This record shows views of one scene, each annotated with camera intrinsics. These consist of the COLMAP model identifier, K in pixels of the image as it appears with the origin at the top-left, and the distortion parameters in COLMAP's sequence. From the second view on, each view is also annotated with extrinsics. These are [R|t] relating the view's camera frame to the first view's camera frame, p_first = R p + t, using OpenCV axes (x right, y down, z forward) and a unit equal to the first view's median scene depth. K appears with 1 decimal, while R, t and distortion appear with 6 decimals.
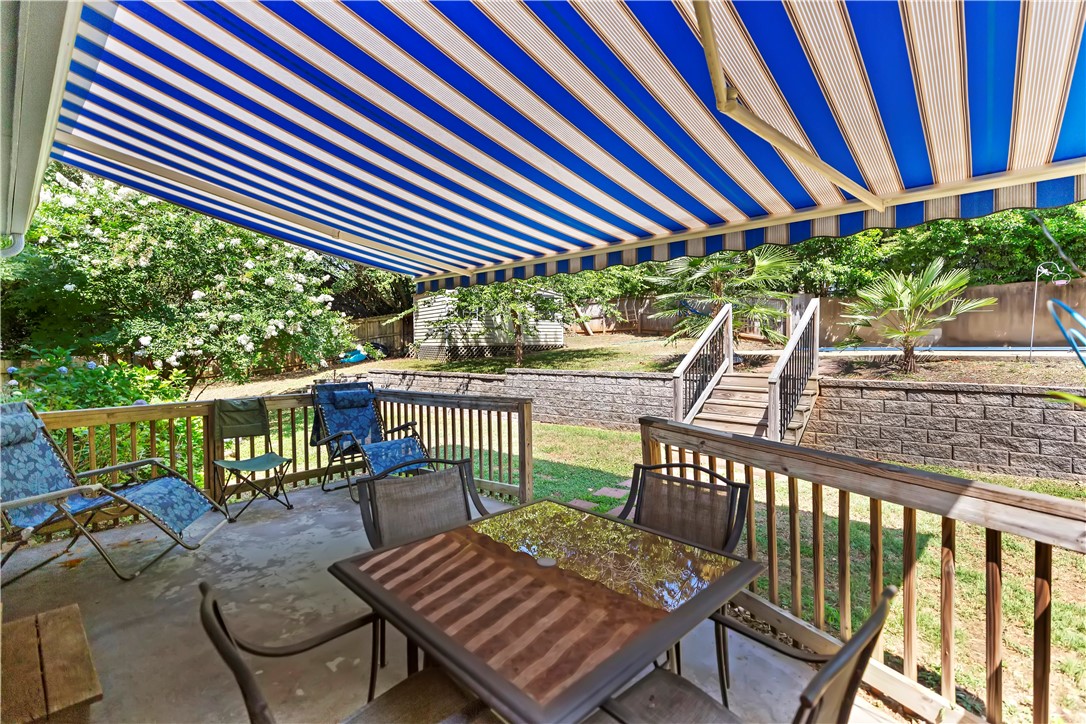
lens RADIAL K [[493.6, 0, 548.3], [0, 493.6, 356.4], [0, 0, 1]] dist [0.005995, -0.000321]
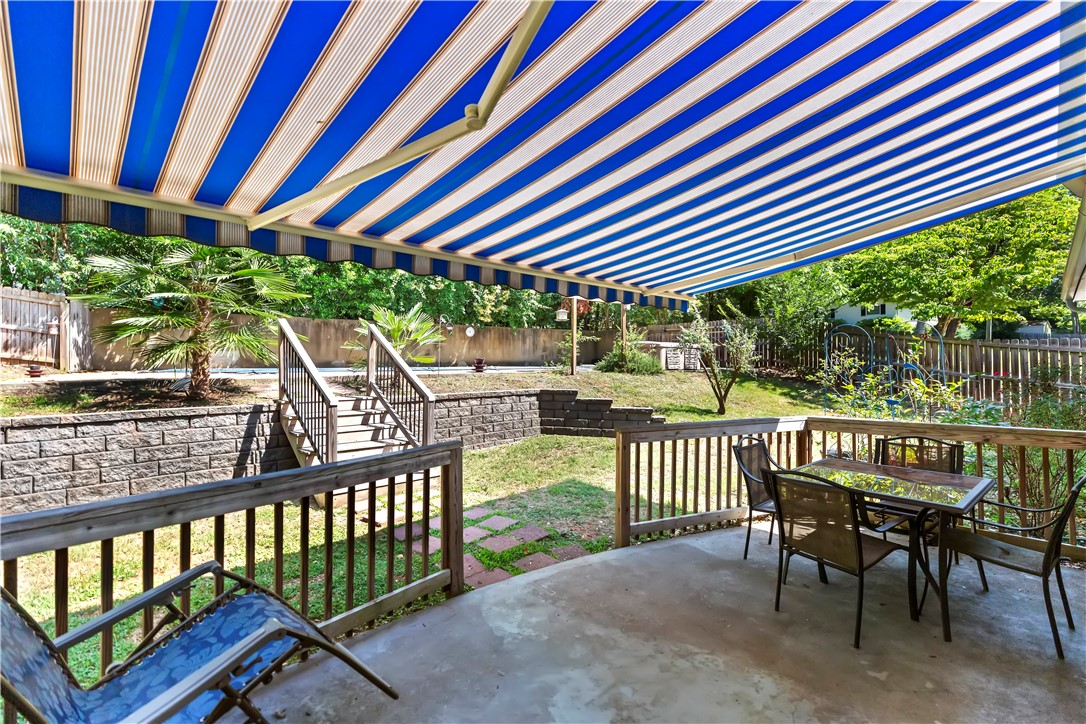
lens RADIAL K [[503.8, 0, 539.9], [0, 503.8, 366.2], [0, 0, 1]] dist [-0.000438, -0.000324]
pose [[0.083674, -0.004488, 0.996483, -0.638644], [0.023354, 0.999724, 0.002542, -0.024137], [-0.996219, 0.023059, 0.083755, 0.641095]]
